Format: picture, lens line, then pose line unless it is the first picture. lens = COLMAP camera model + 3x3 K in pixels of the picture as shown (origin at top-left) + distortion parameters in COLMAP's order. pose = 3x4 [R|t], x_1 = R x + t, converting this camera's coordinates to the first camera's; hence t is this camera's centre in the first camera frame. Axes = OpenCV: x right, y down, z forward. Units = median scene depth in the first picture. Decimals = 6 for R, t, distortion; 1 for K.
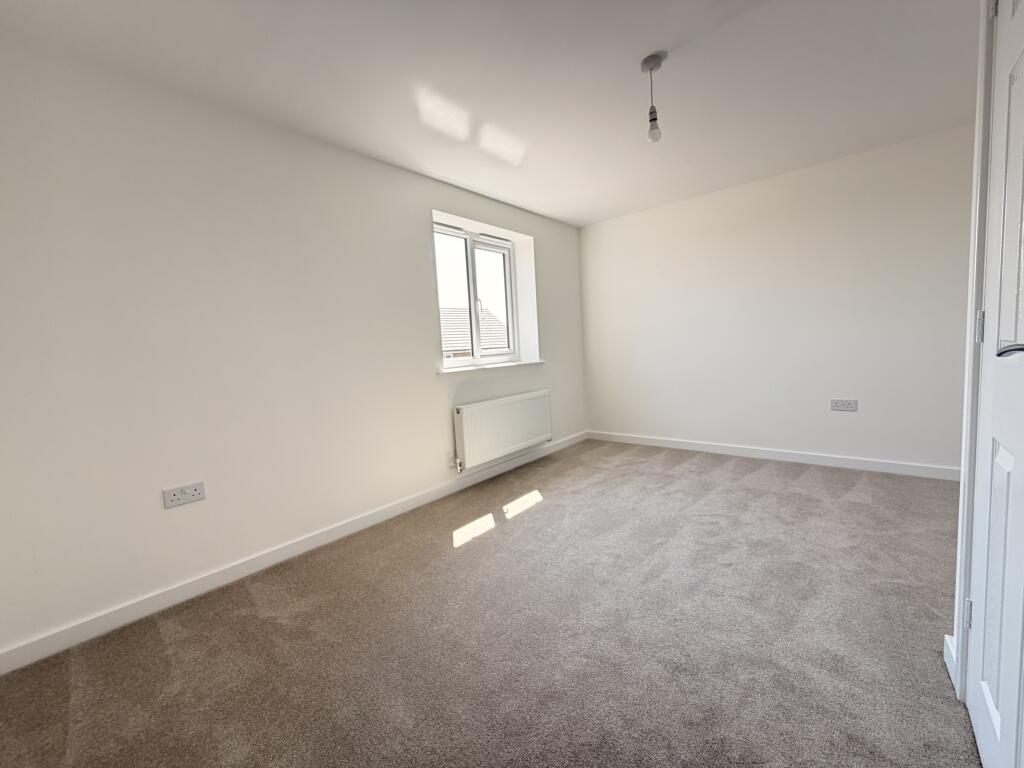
lens RADIAL K [[411.2, 0, 509.0], [0, 411.2, 384.0], [0, 0, 1]] dist [0.000407, 0.000287]
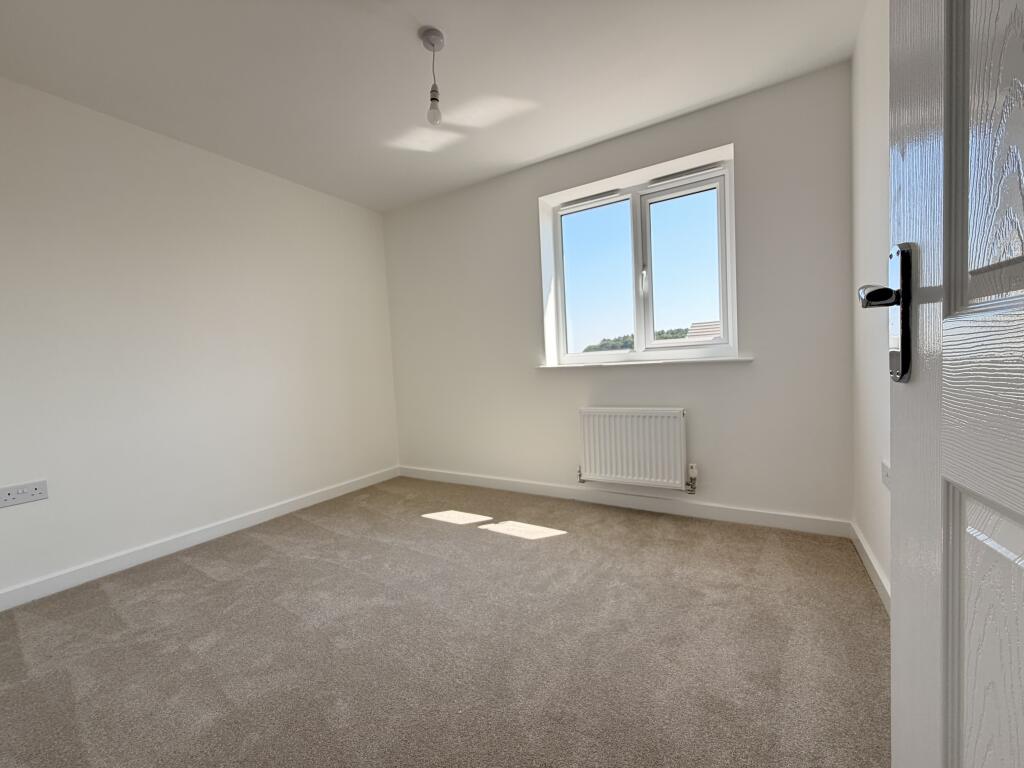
lens RADIAL K [[411.2, 0, 509.0], [0, 411.2, 384.0], [0, 0, 1]] dist [0.000407, 0.000287]
pose [[0.165317, 0.097713, -0.981388, 0.763052], [-0.055825, 0.994412, 0.089606, -0.070681], [0.984659, 0.039973, 0.169848, 0.766322]]
